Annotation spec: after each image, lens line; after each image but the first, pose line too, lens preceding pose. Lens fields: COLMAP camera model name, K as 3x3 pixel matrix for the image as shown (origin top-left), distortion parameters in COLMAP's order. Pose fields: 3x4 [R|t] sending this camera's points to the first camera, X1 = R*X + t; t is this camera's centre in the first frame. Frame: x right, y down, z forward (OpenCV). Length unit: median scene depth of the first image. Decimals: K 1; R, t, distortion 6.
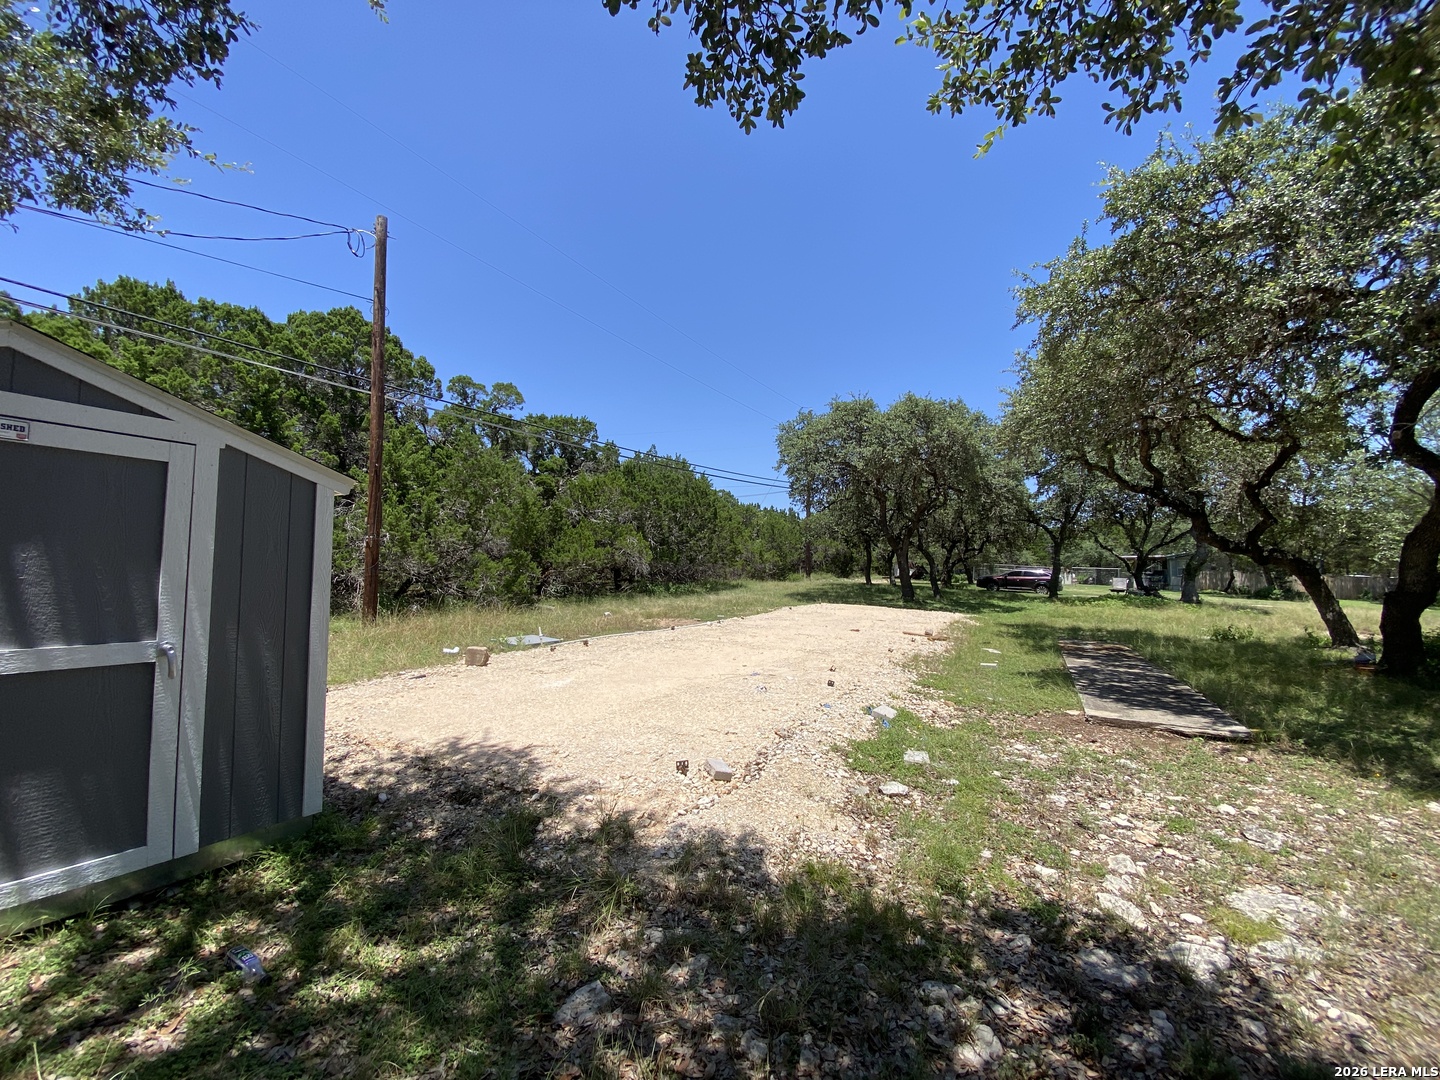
lens RADIAL K [[585.0, 0, 715.6], [0, 585.0, 535.1], [0, 0, 1]] dist [0.011624, -0.014998]
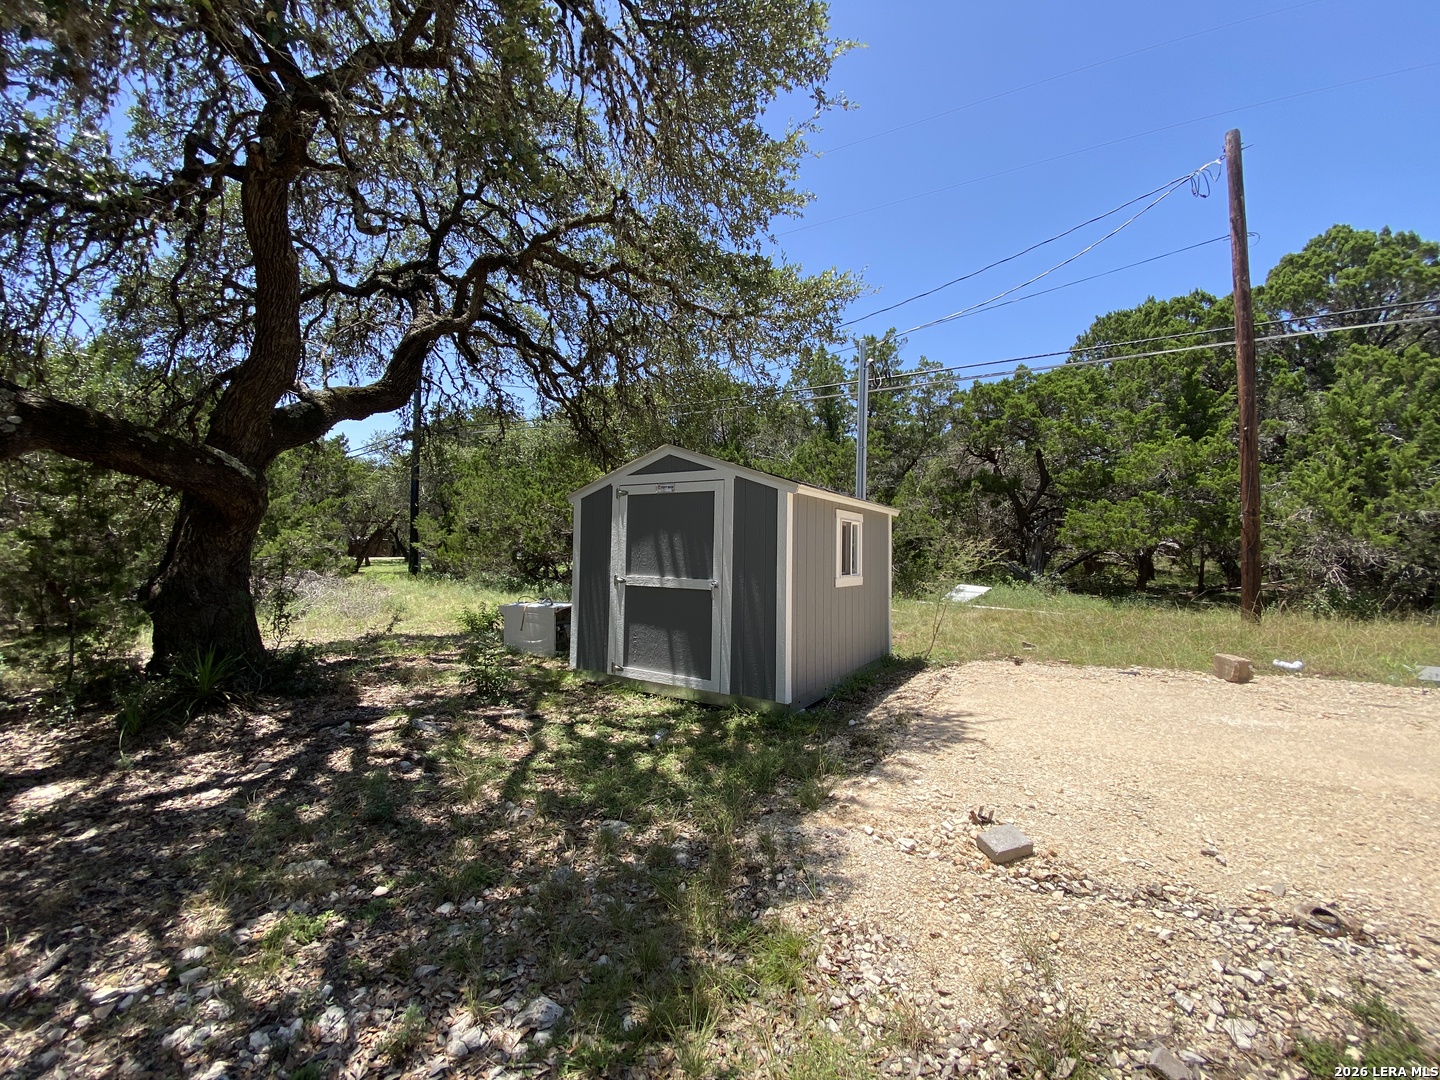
lens RADIAL K [[581.9, 0, 712.5], [0, 581.9, 538.3], [0, 0, 1]] dist [0.010358, -0.015217]
pose [[-0.054902, -0.031376, -0.997999, 0.728994], [0.047725, 0.998281, -0.034010, 0.072824], [0.997351, -0.049497, -0.053310, 0.779826]]
